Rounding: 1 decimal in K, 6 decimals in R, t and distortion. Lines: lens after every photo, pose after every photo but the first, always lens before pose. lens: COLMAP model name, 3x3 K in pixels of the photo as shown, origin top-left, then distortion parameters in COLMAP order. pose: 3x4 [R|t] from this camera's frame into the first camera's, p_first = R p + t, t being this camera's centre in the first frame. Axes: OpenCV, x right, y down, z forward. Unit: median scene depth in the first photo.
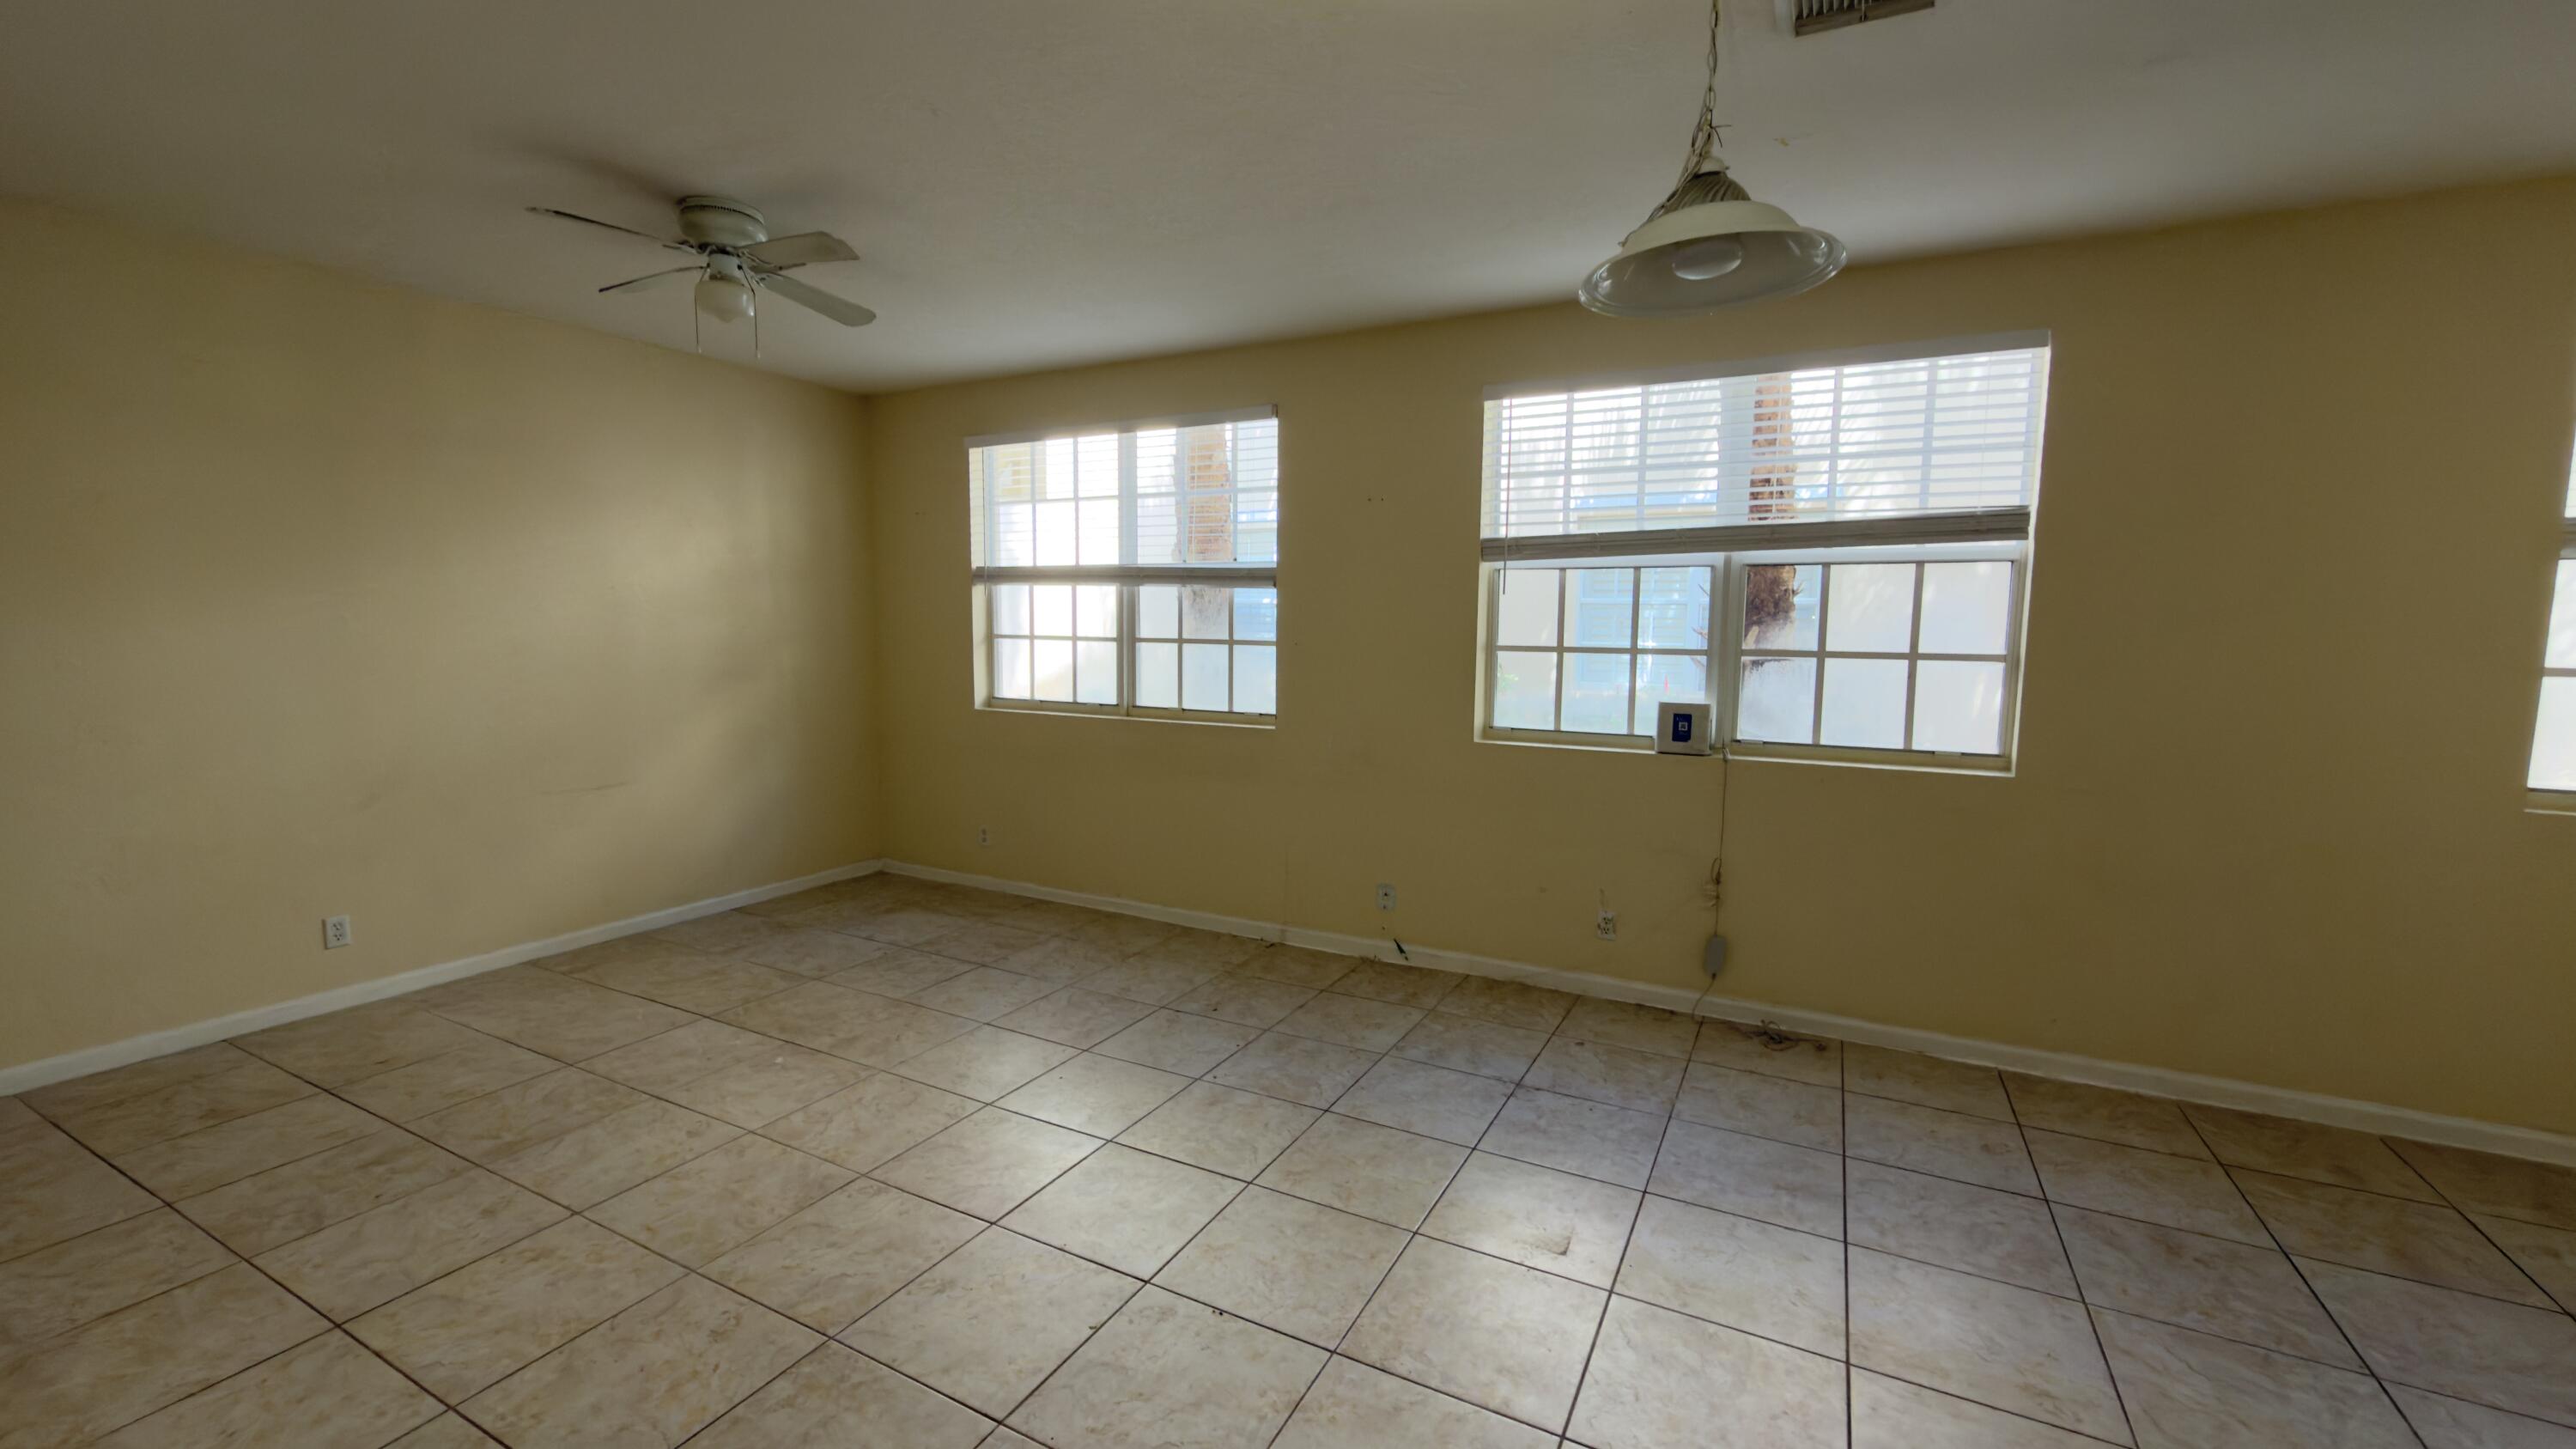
lens RADIAL K [[1026.2, 0, 1286.6], [0, 1026.2, 726.0], [0, 0, 1]] dist [-0.002330, -0.000341]
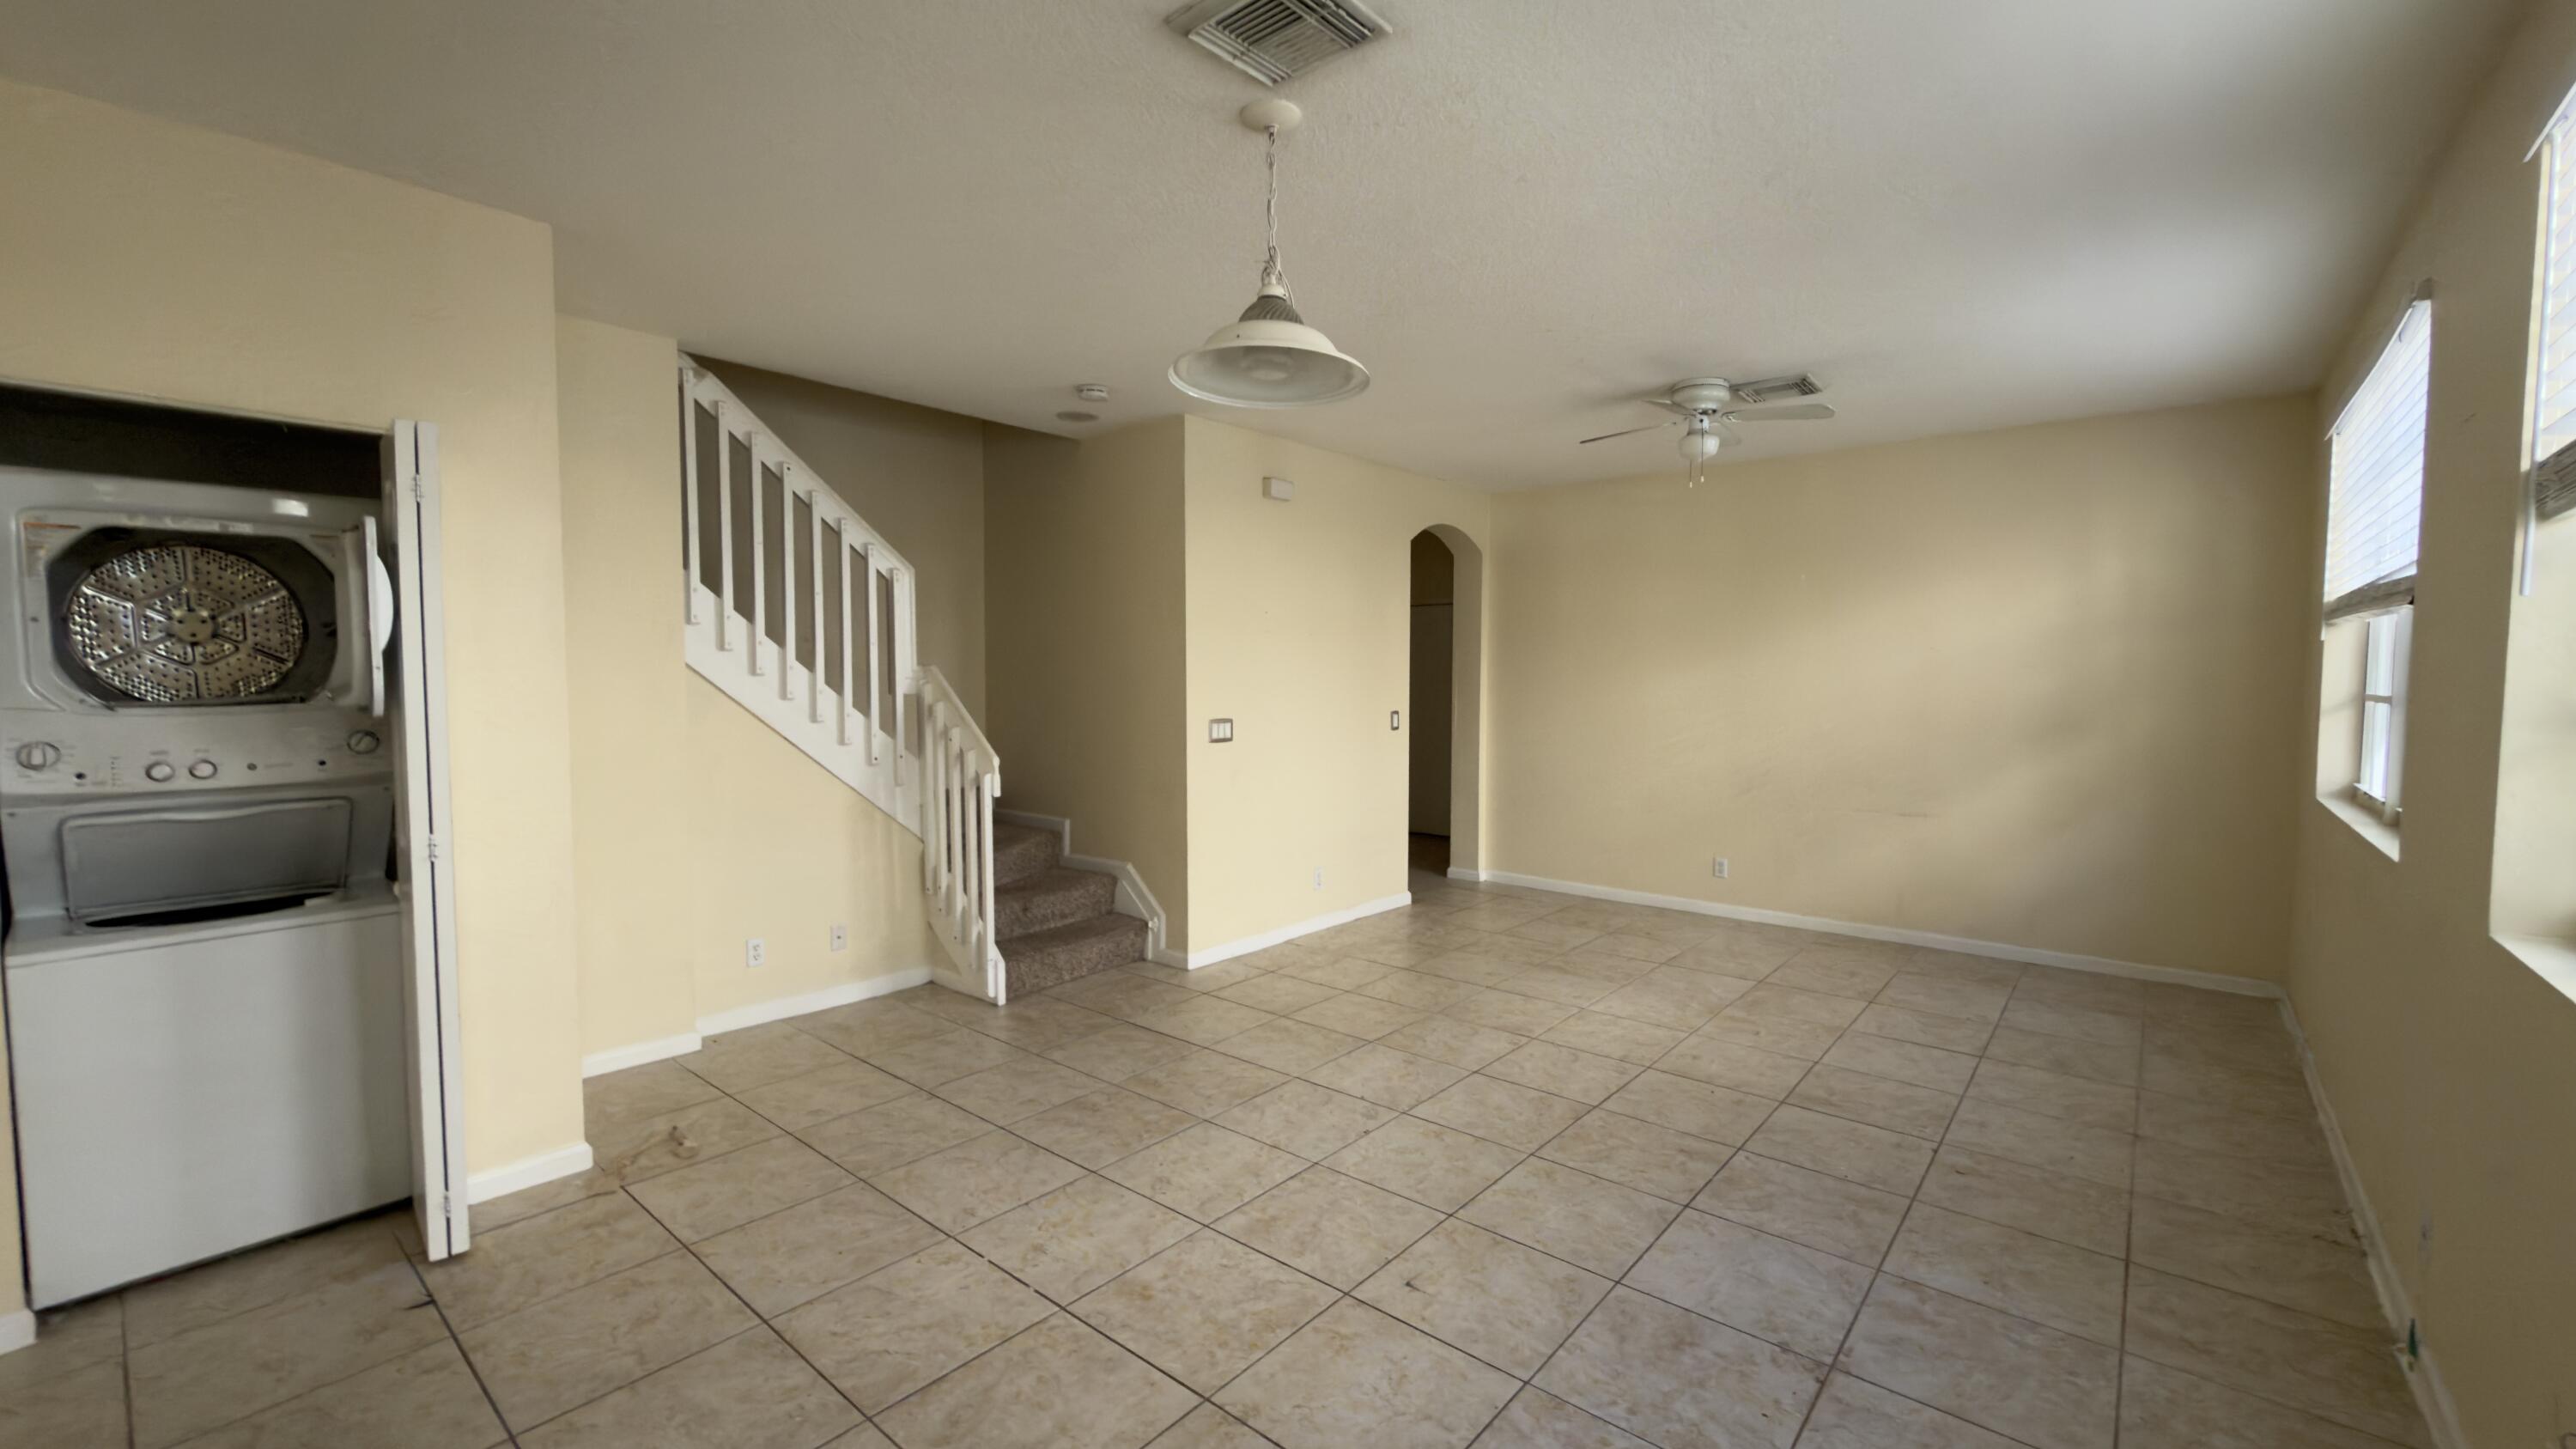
lens RADIAL K [[1026.2, 0, 1284.5], [0, 1026.2, 733.5], [0, 0, 1]] dist [-0.002330, -0.000341]
pose [[-0.216327, 0.046580, -0.975209, 0.773626], [-0.104829, 0.991979, 0.070635, -0.050314], [0.970677, 0.117511, -0.209708, 0.634271]]
